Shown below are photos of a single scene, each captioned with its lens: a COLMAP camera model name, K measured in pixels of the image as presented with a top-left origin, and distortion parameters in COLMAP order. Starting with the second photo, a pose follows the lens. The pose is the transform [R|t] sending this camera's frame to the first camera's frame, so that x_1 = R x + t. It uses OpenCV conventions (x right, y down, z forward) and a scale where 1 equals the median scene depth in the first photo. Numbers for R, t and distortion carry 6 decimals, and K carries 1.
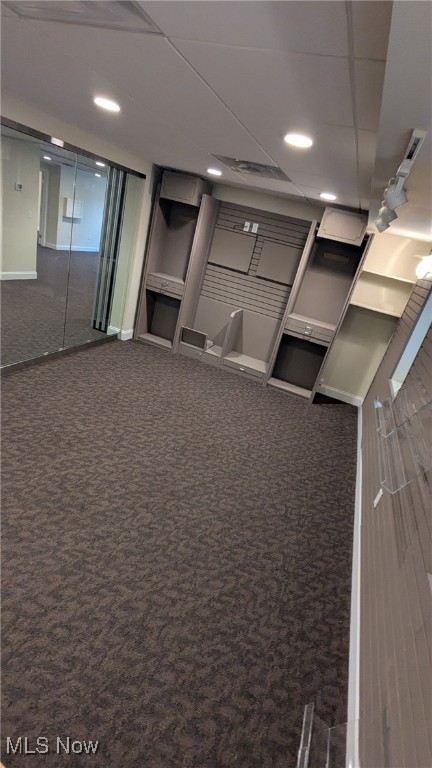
lens RADIAL K [[365.1, 0, 216.3], [0, 365.1, 385.0], [0, 0, 1]] dist [0.002177, 0.000202]
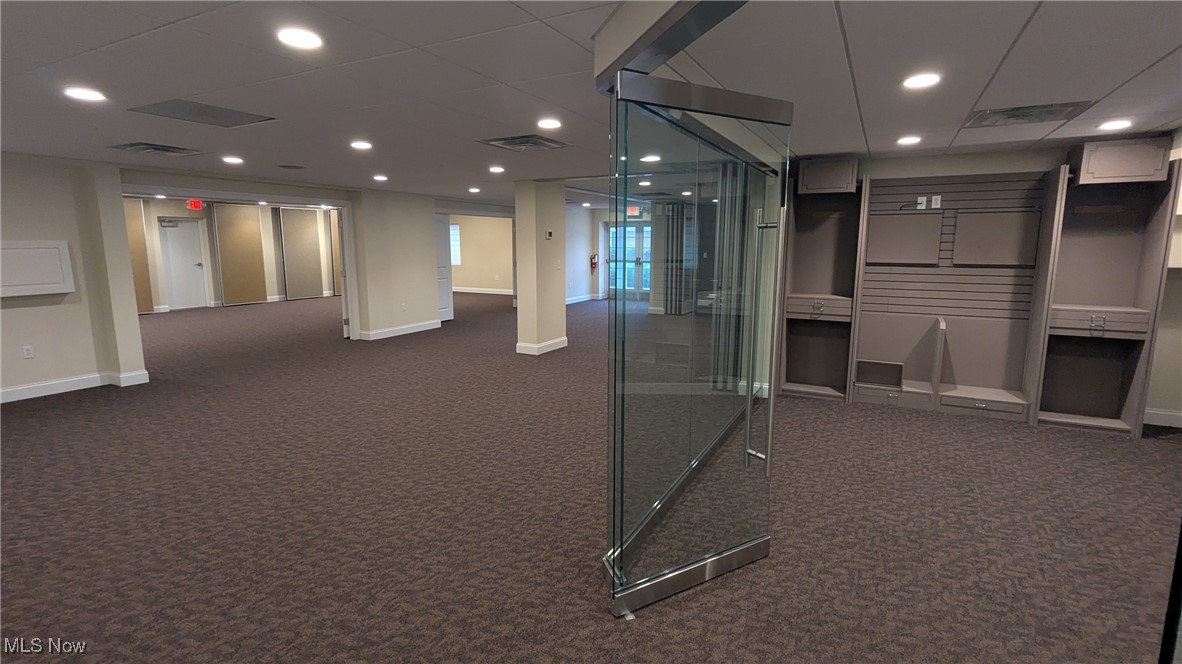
lens RADIAL K [[561.9, 0, 590.8], [0, 561.9, 330.0], [0, 0, 1]] dist [0.002177, 0.000202]
pose [[0.967543, -0.206526, -0.145631, -0.448659], [0.160392, 0.947198, -0.277652, -0.005506], [0.195283, 0.245282, 0.949579, -0.093687]]
